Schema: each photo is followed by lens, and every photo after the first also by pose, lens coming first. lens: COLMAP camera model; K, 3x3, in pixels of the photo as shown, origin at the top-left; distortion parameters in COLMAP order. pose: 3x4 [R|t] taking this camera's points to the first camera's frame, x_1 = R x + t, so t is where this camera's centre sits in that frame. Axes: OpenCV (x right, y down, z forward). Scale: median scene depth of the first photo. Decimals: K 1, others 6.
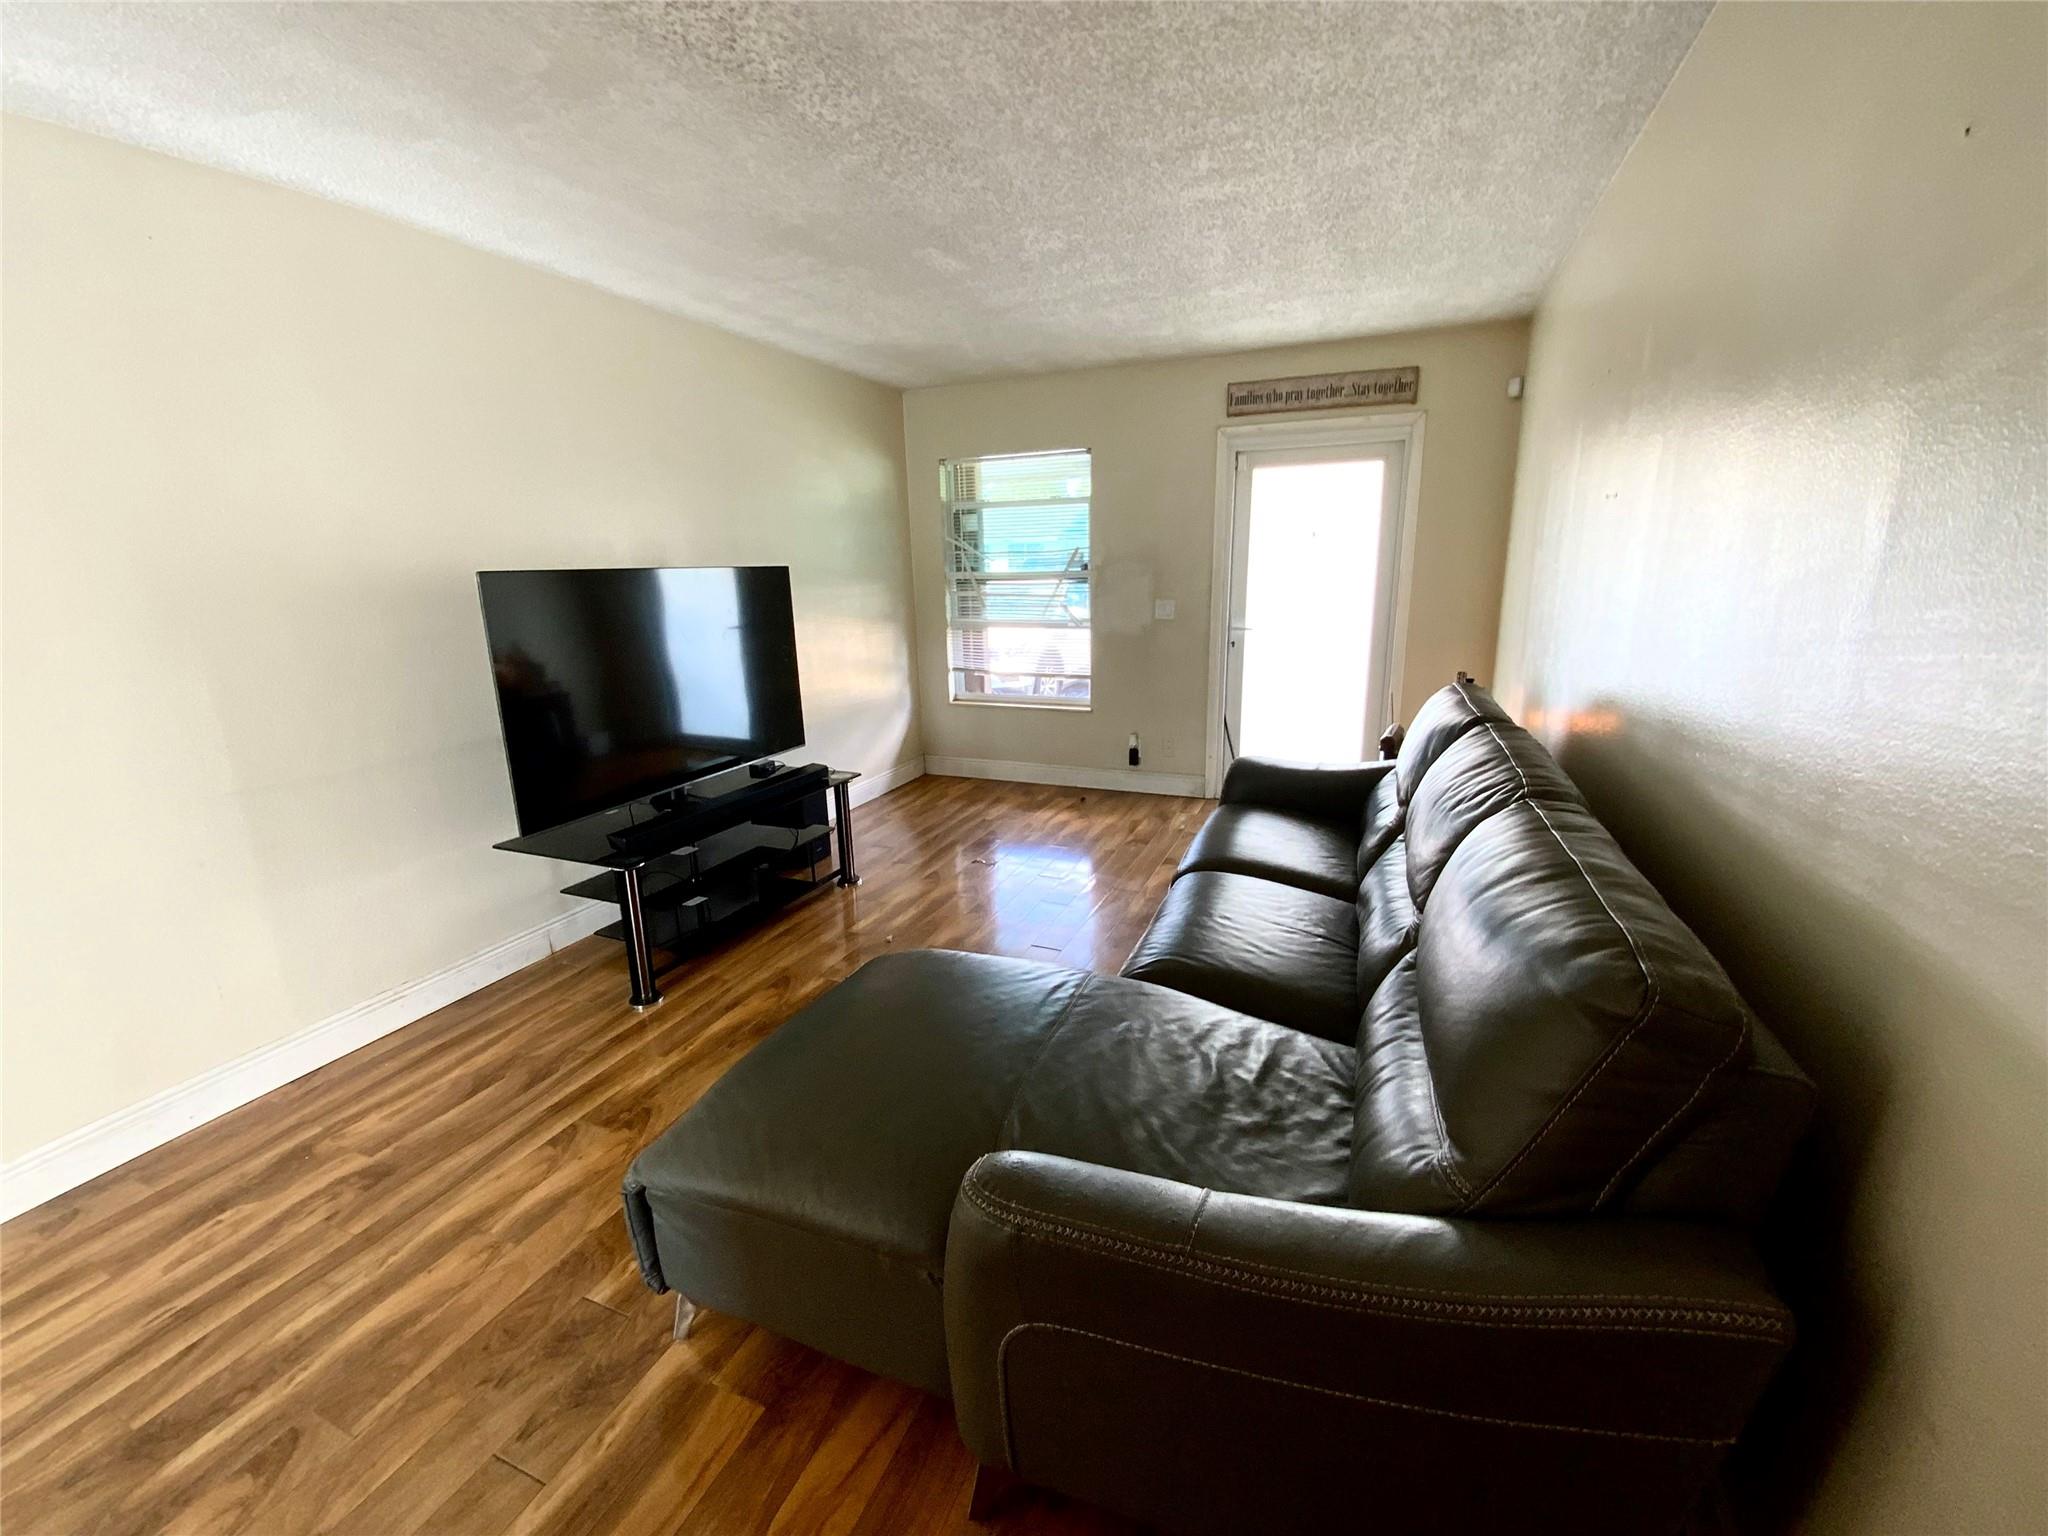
lens RADIAL K [[835.5, 0, 1033.9], [0, 835.5, 773.9], [0, 0, 1]] dist [0.000187, -0.000040]
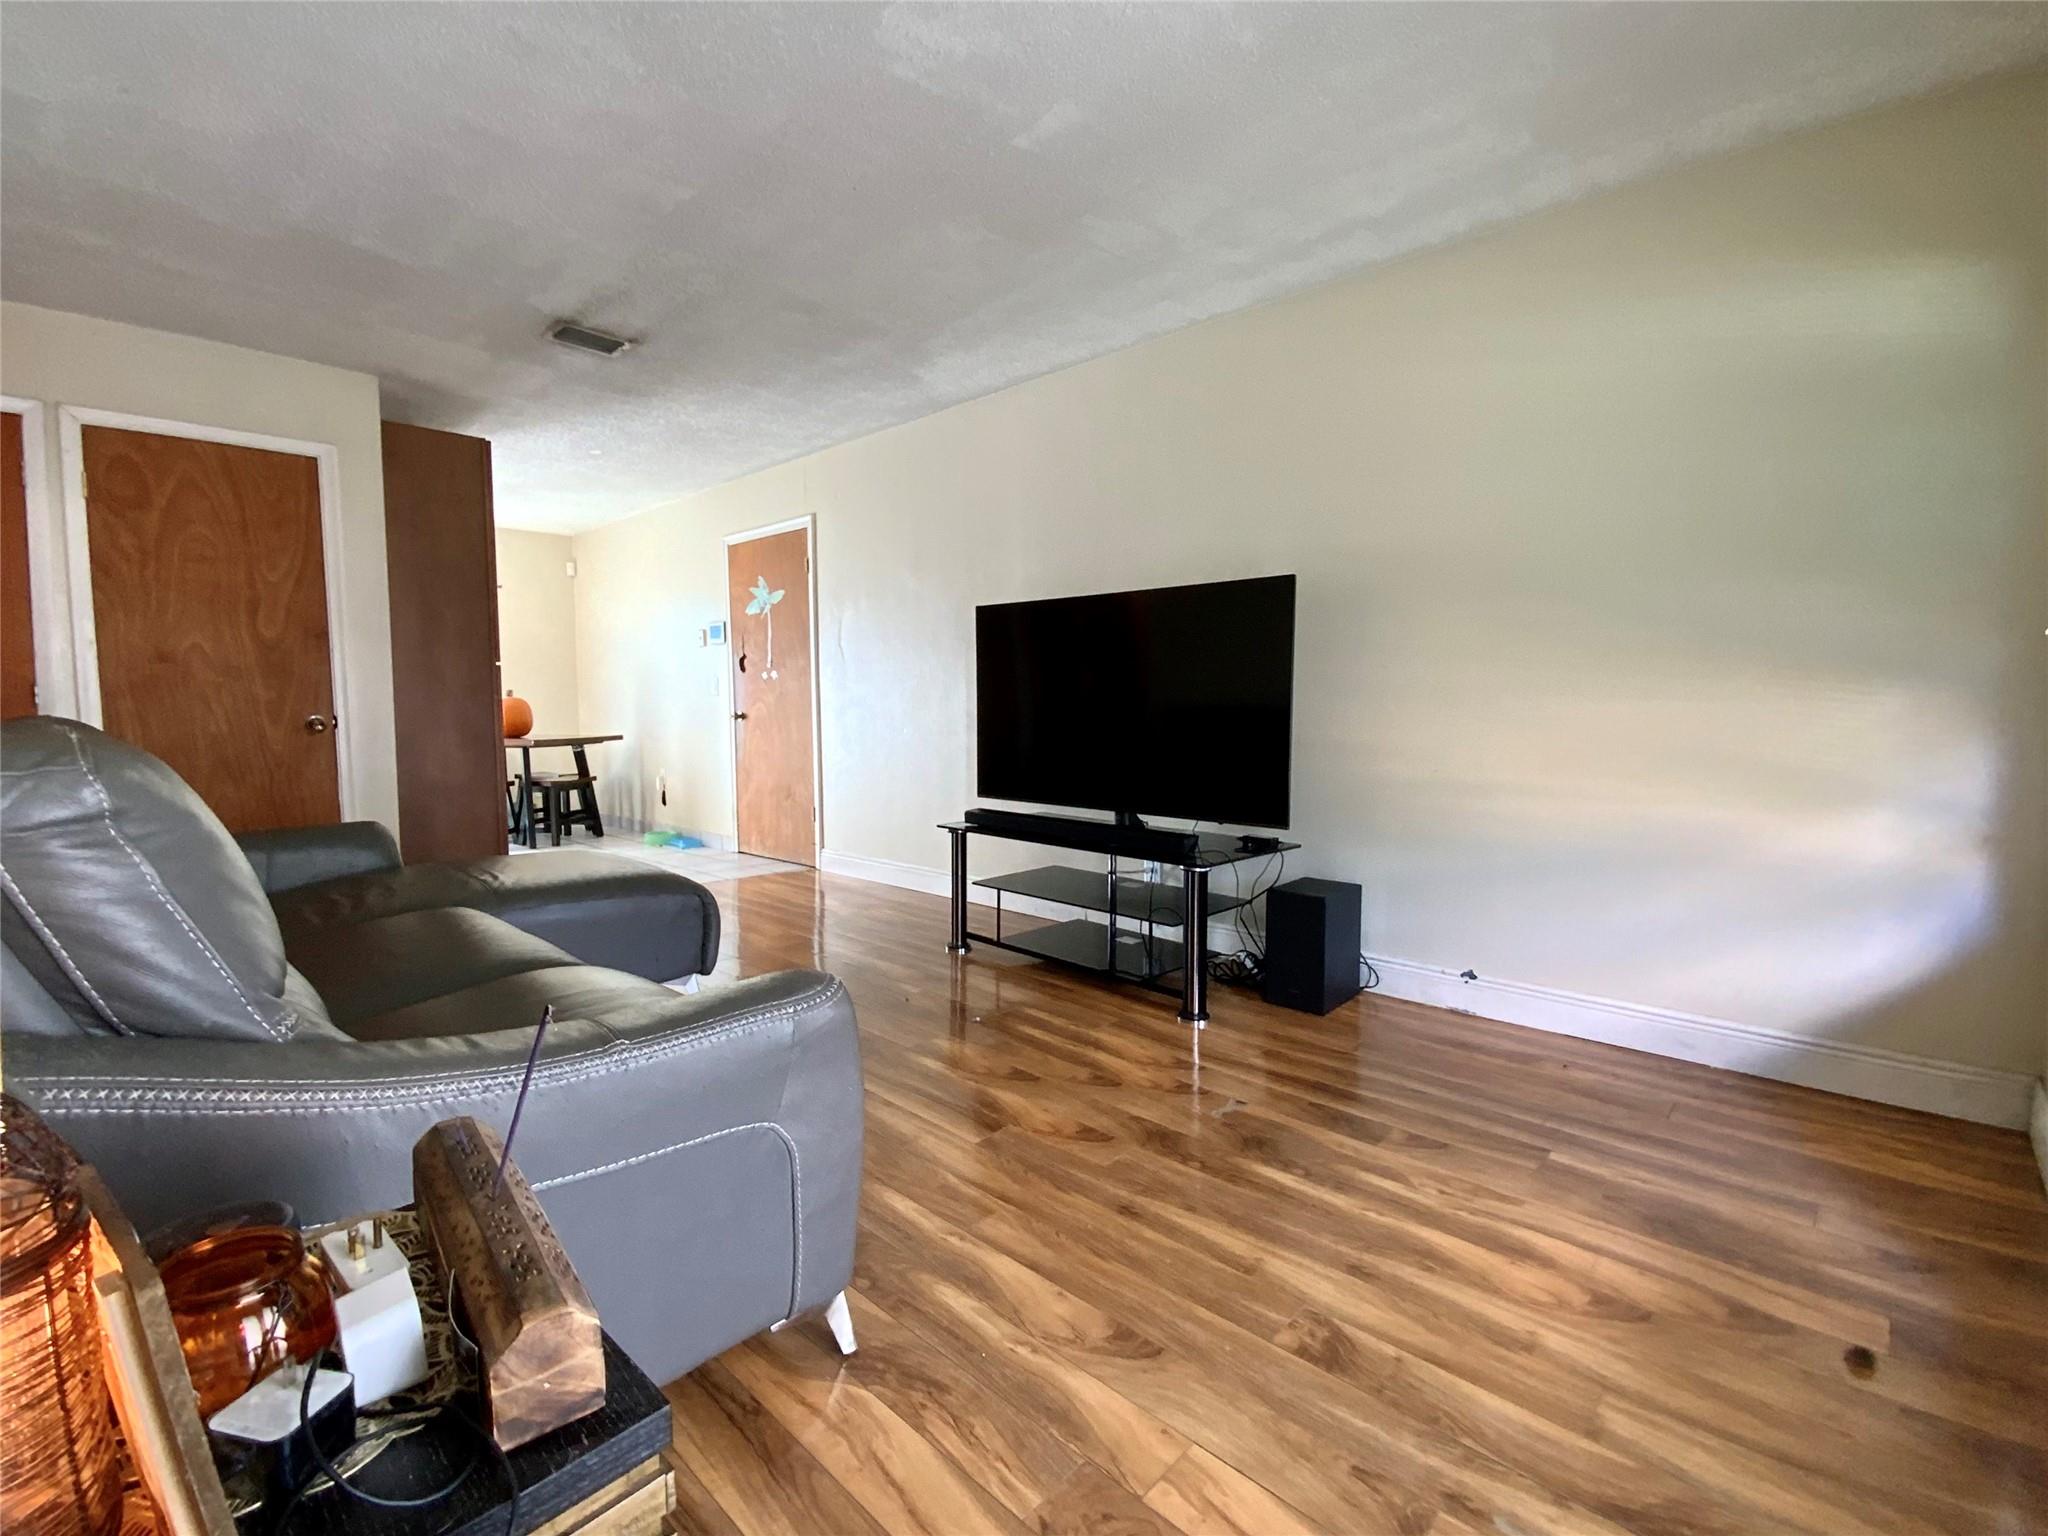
lens RADIAL K [[909.7, 0, 1024.0], [0, 909.7, 768.0], [0, 0, 1]] dist [0.000067, -0.000062]
pose [[-0.361673, 0.093085, -0.927646, 0.463506], [-0.228660, 0.955756, 0.185056, -0.160097], [0.903829, 0.279046, -0.324386, 0.958711]]
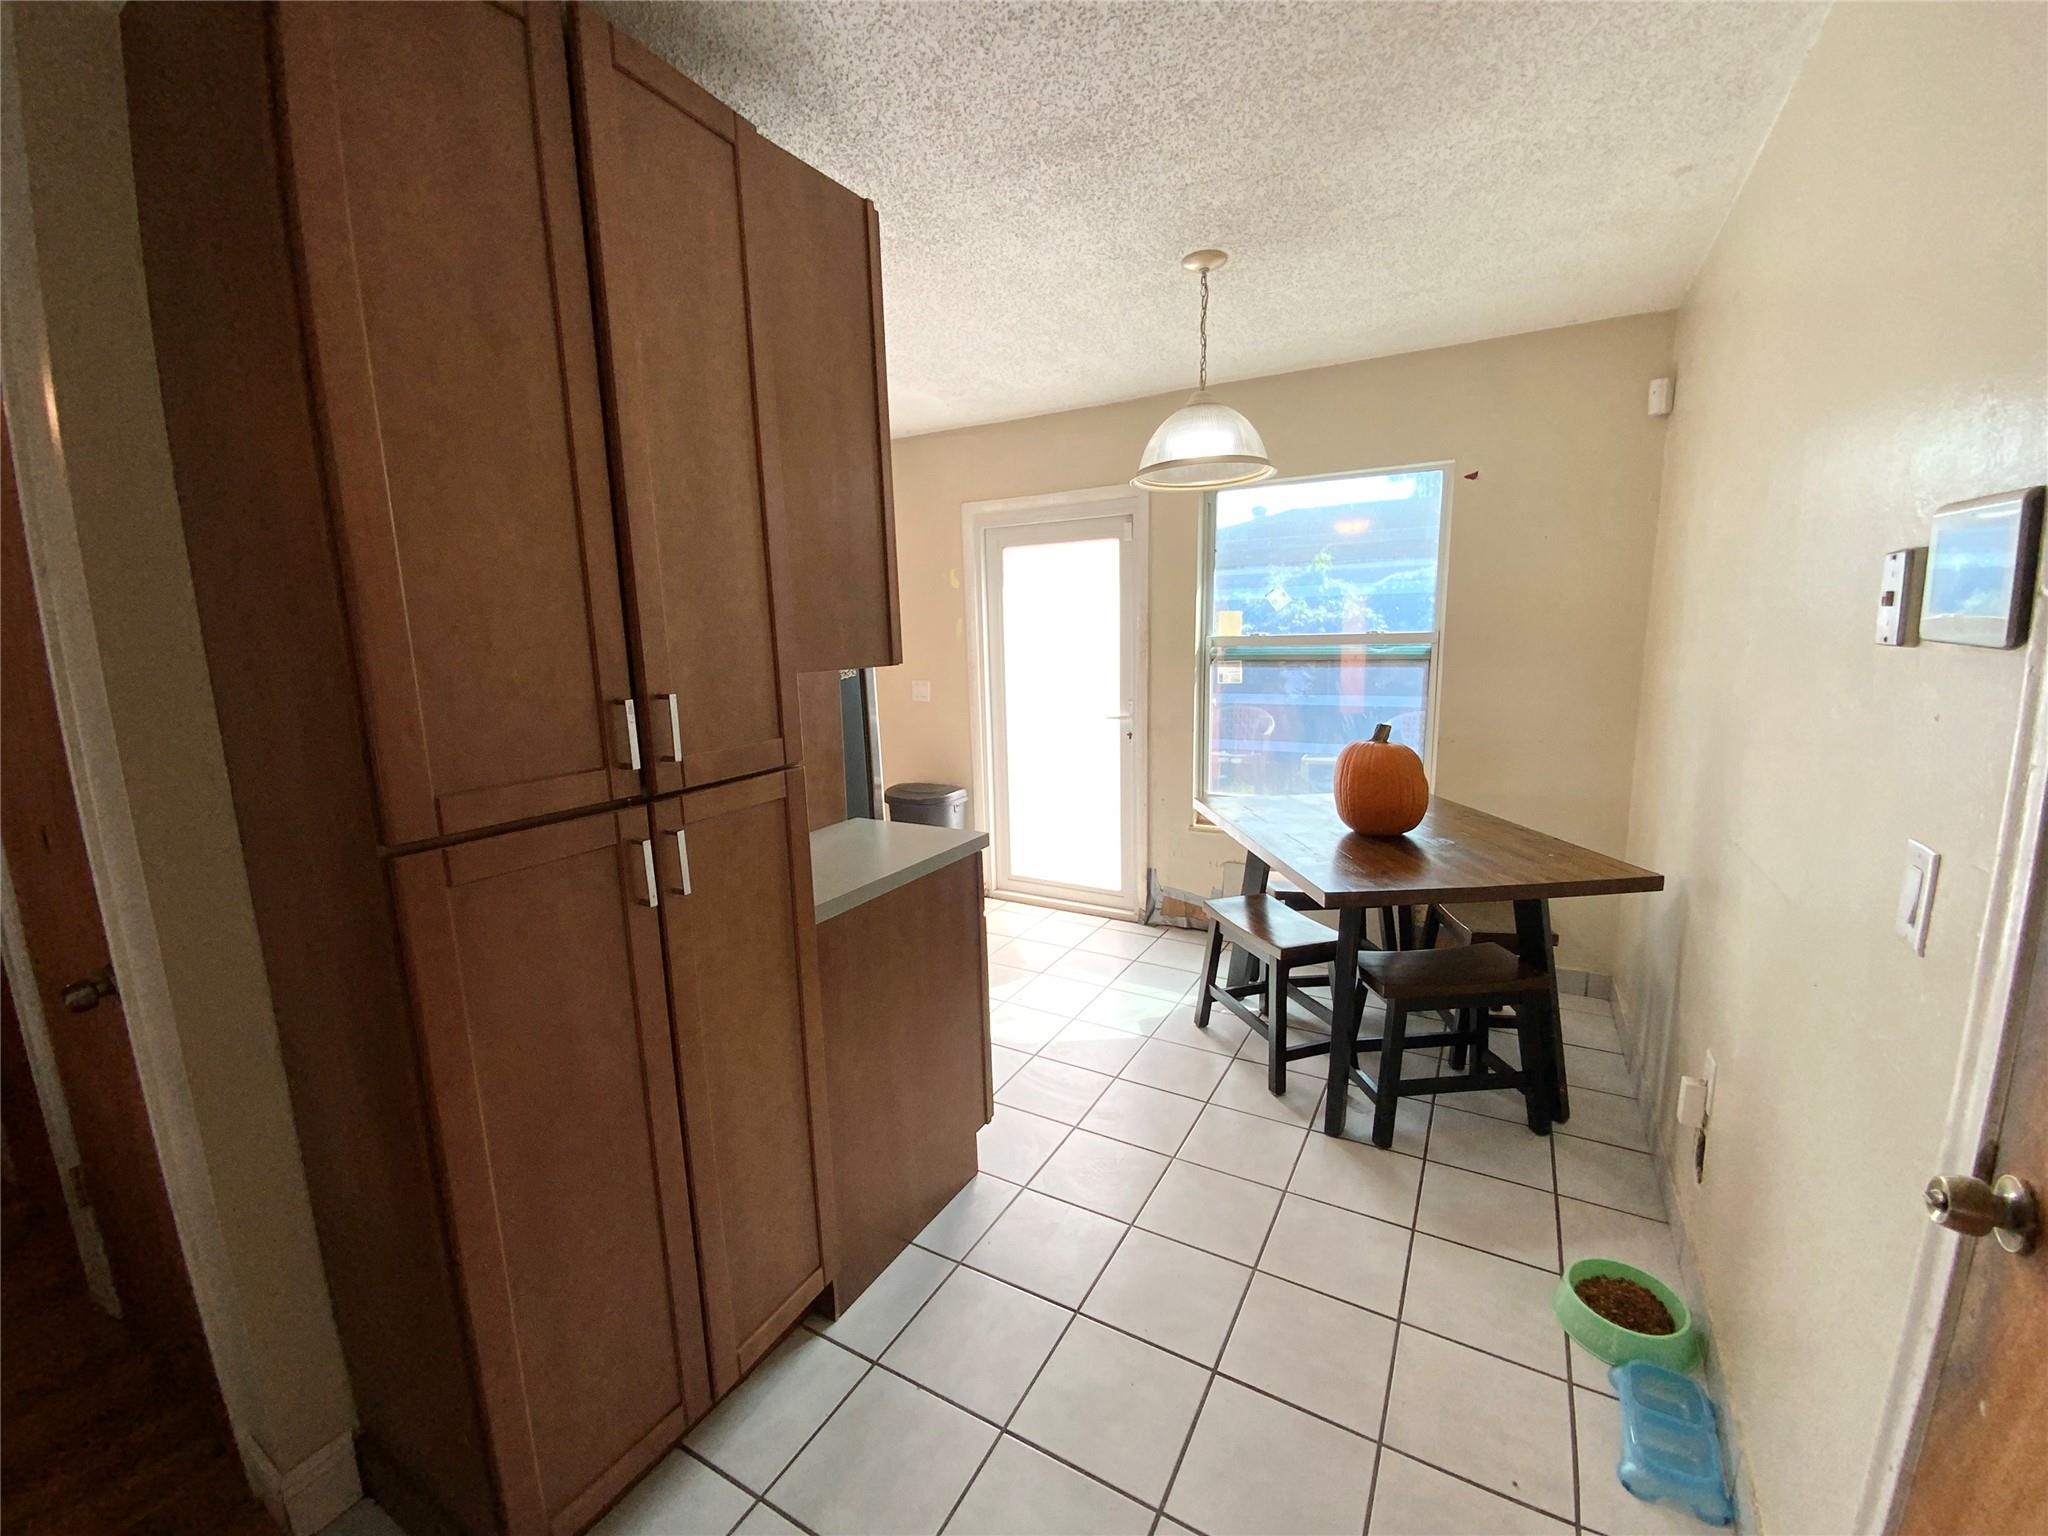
lens RADIAL K [[839.2, 0, 1027.6], [0, 839.2, 770.5], [0, 0, 1]] dist [0.033233, -0.021481]
pose [[-0.990897, 0.030274, 0.131170, -0.537956], [0.082795, 0.905359, 0.416498, -0.048307], [-0.106147, 0.423567, -0.899624, 0.210917]]
